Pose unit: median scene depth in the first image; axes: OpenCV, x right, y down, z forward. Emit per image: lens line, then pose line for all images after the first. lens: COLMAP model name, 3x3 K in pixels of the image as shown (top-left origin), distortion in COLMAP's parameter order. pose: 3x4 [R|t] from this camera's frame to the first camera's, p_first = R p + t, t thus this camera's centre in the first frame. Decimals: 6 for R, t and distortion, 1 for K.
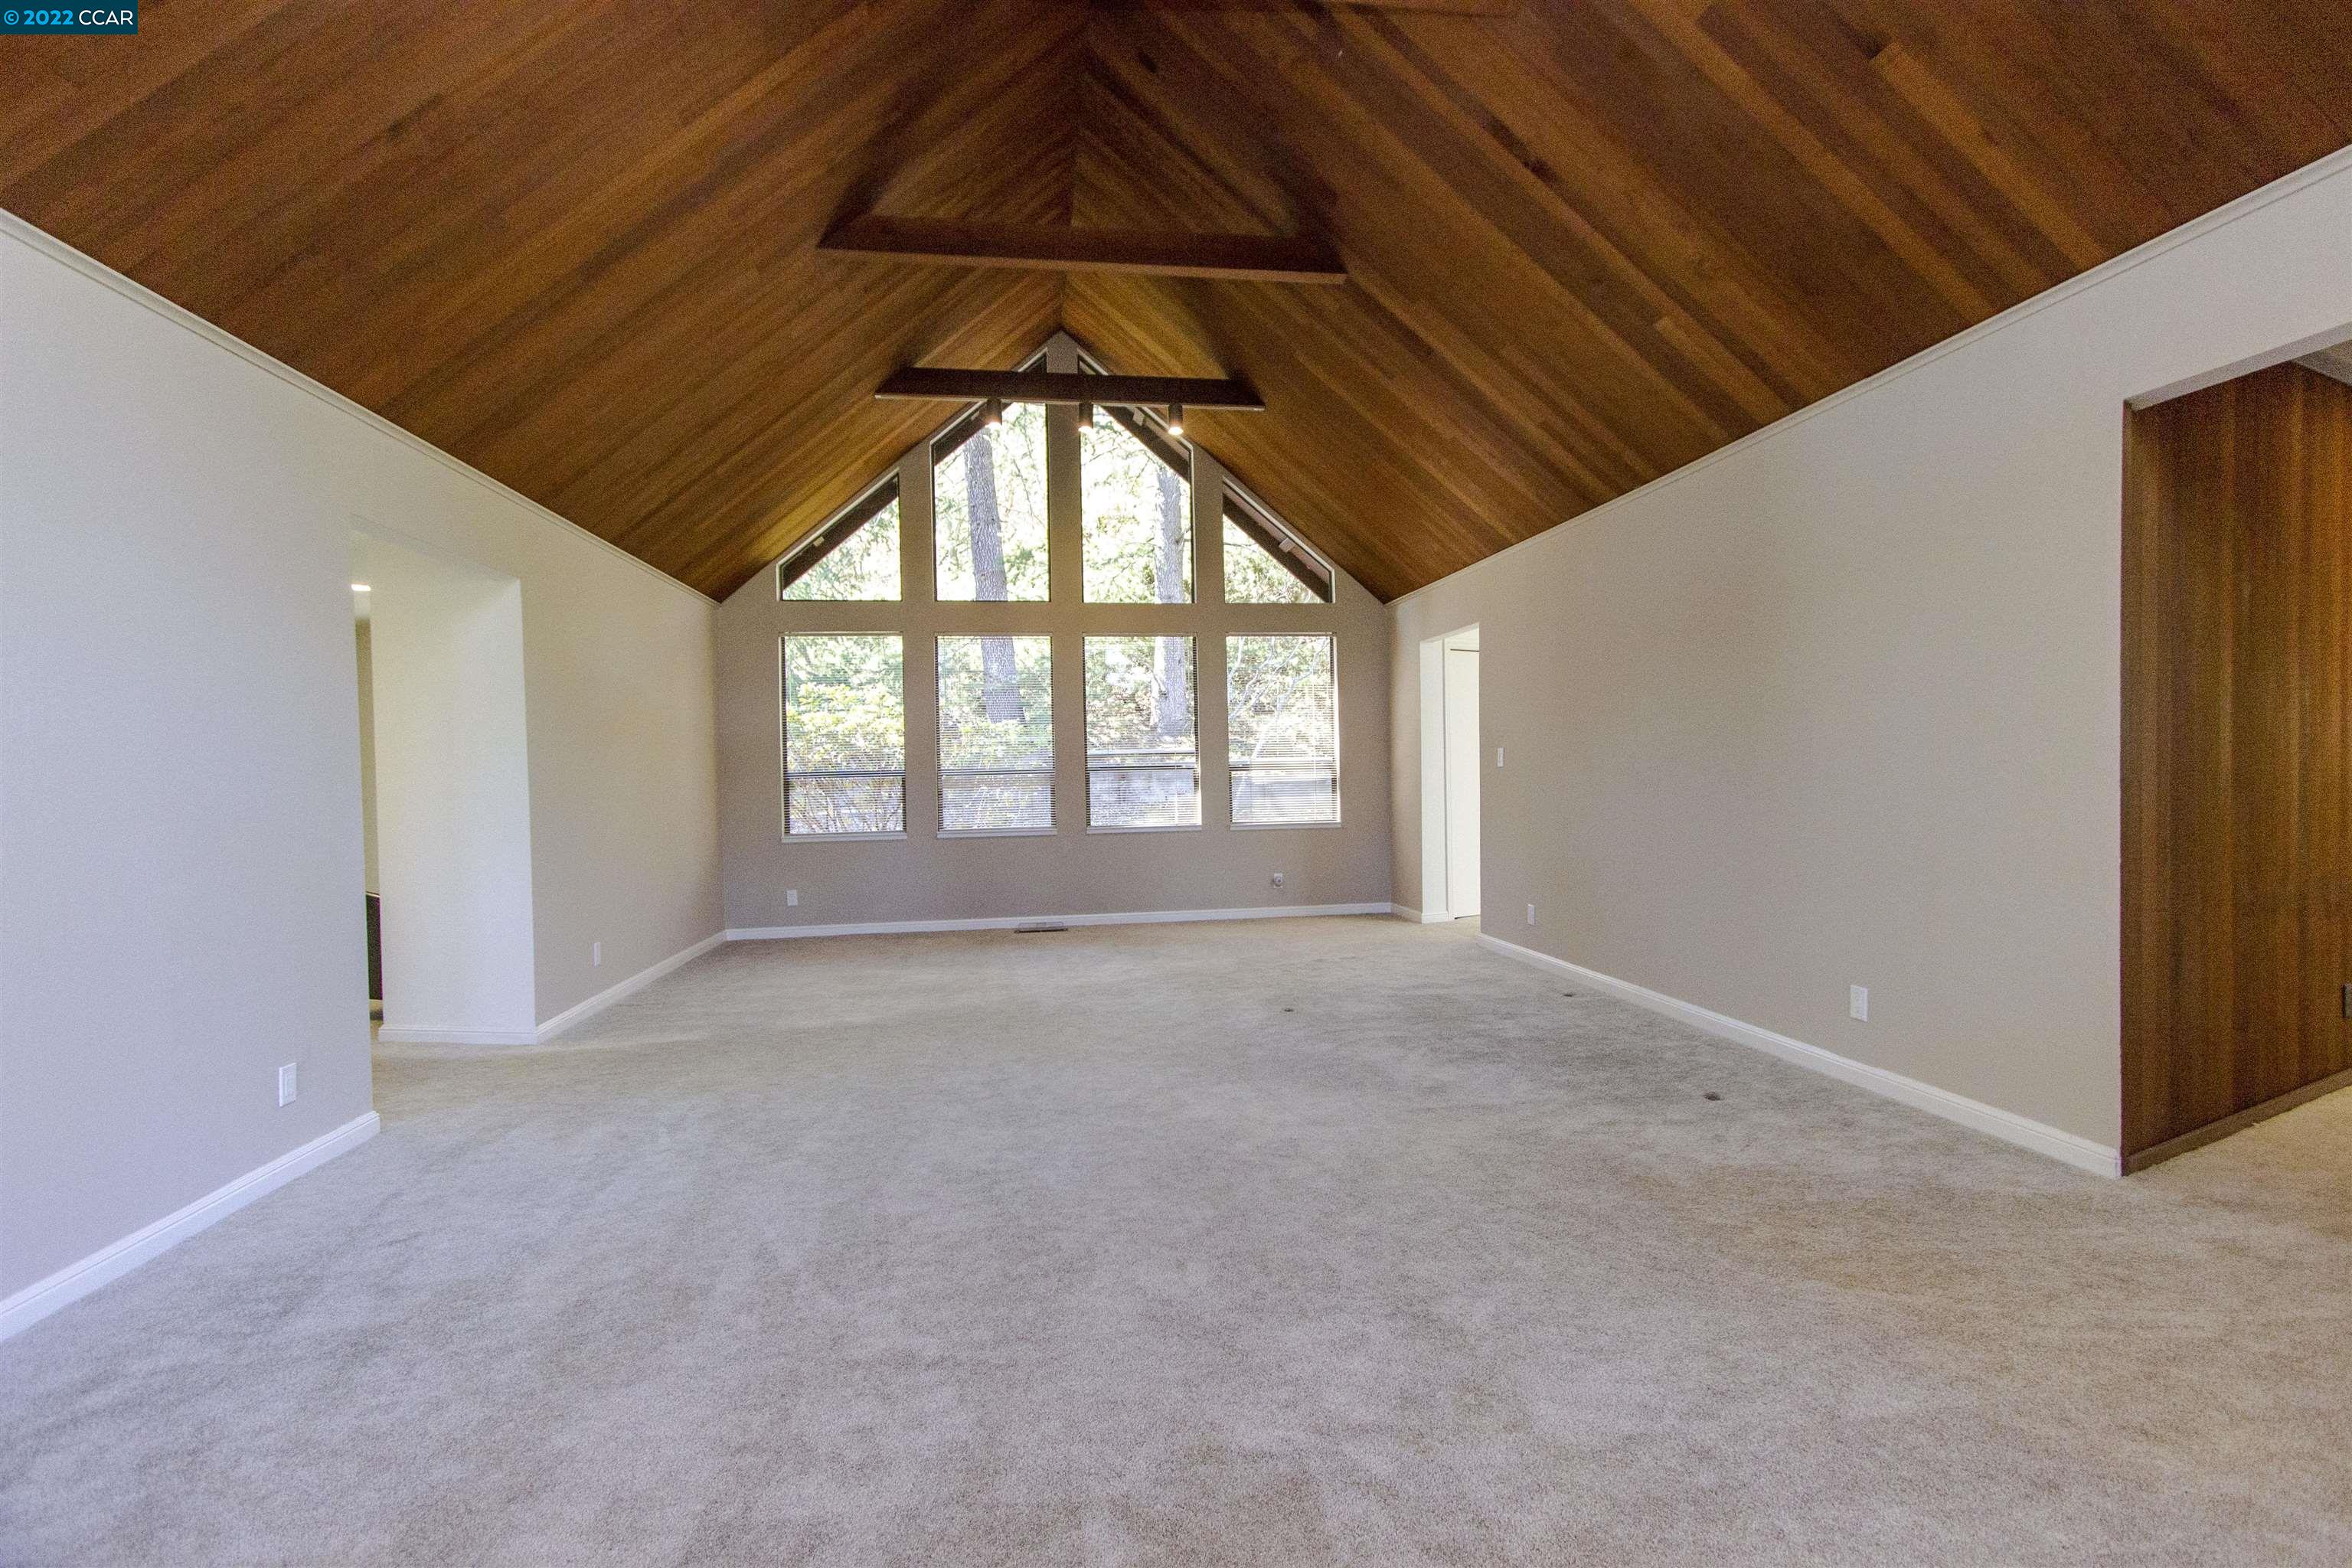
lens RADIAL K [[1057.5, 0, 1181.4], [0, 1057.5, 776.4], [0, 0, 1]] dist [-0.003554, -0.000580]
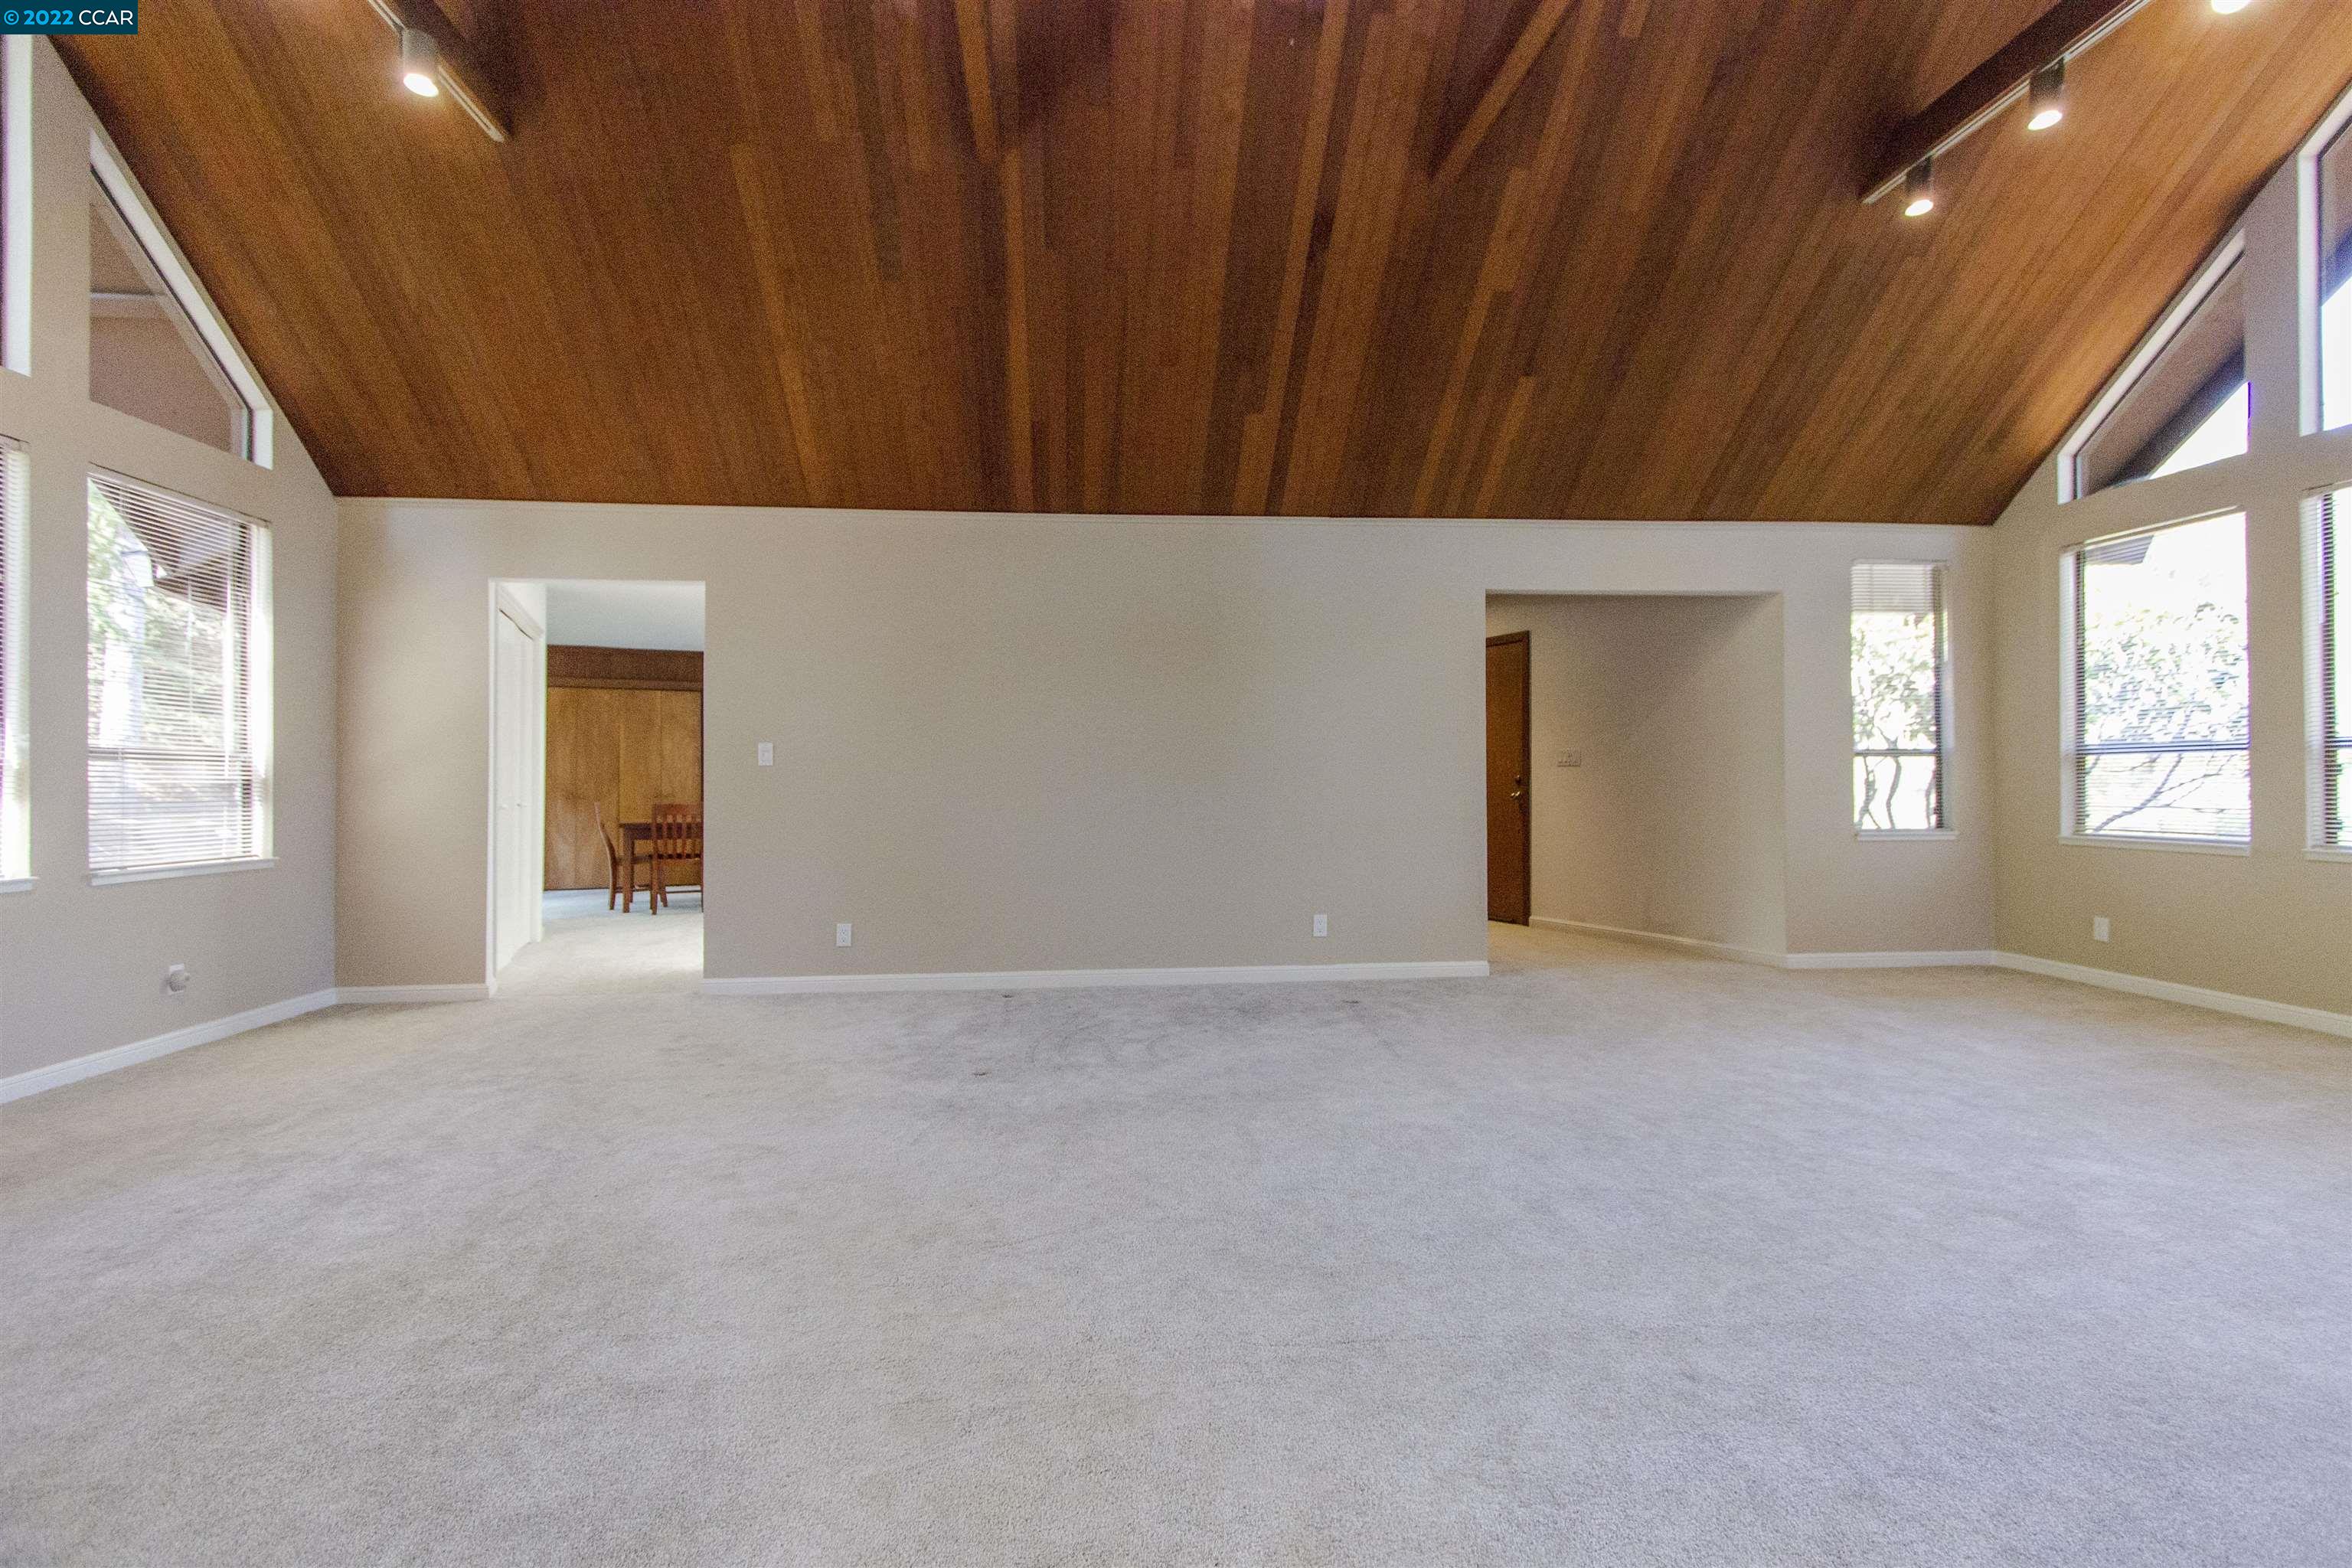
lens RADIAL K [[1057.5, 0, 1181.4], [0, 1057.5, 776.4], [0, 0, 1]] dist [-0.003554, -0.000580]
pose [[0.053810, 0.026896, 0.998189, -0.397191], [0.006847, 0.999604, -0.027303, 0.018693], [-0.998528, 0.008304, 0.053605, 0.501472]]
